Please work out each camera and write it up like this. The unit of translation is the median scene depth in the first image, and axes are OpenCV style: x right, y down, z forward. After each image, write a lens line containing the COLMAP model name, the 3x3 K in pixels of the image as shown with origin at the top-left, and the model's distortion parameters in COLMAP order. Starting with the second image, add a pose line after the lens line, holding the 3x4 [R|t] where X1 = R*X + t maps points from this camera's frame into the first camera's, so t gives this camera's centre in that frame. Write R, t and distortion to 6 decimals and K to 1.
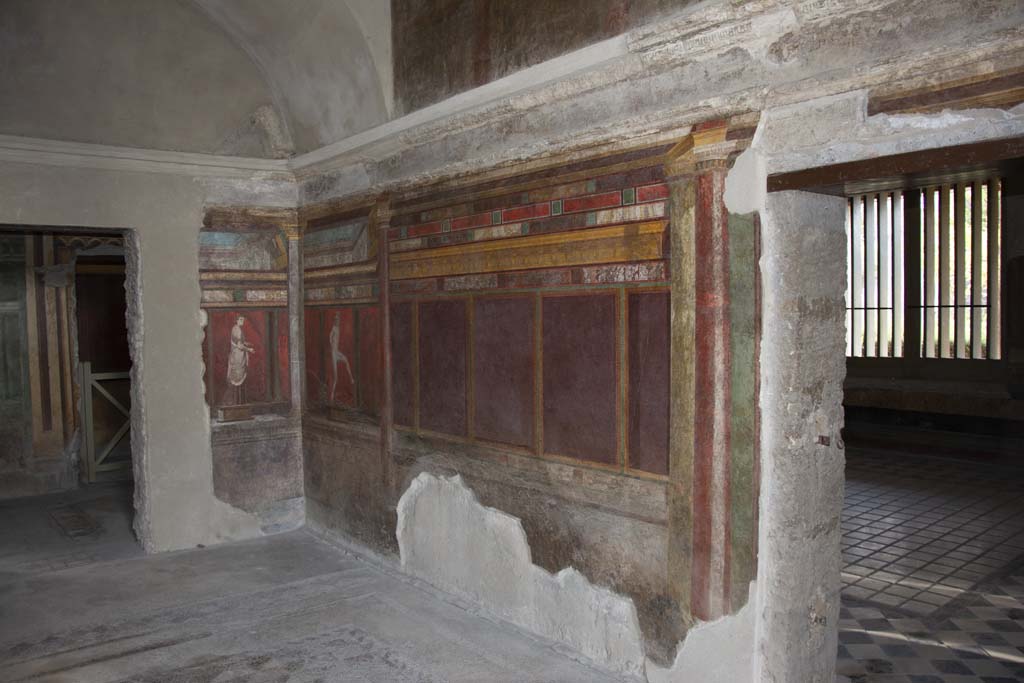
lens RADIAL K [[792.0, 0, 514.3], [0, 792.0, 342.9], [0, 0, 1]] dist [-0.094297, 0.004585]
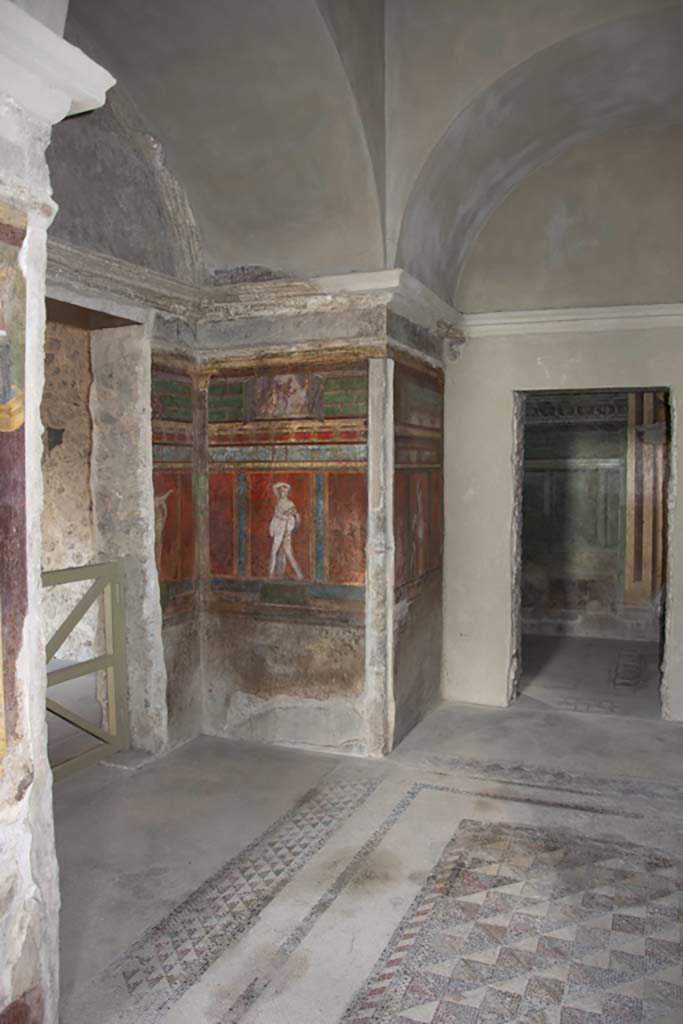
lens RADIAL K [[792.0, 0, 343.5], [0, 792.0, 510.2], [0, 0, 1]] dist [-0.094297, 0.004585]
pose [[0.466215, 0.058289, -0.882749, 0.147563], [-0.039921, 0.998197, 0.044829, -0.015149], [0.883771, 0.014340, 0.467701, 0.138352]]
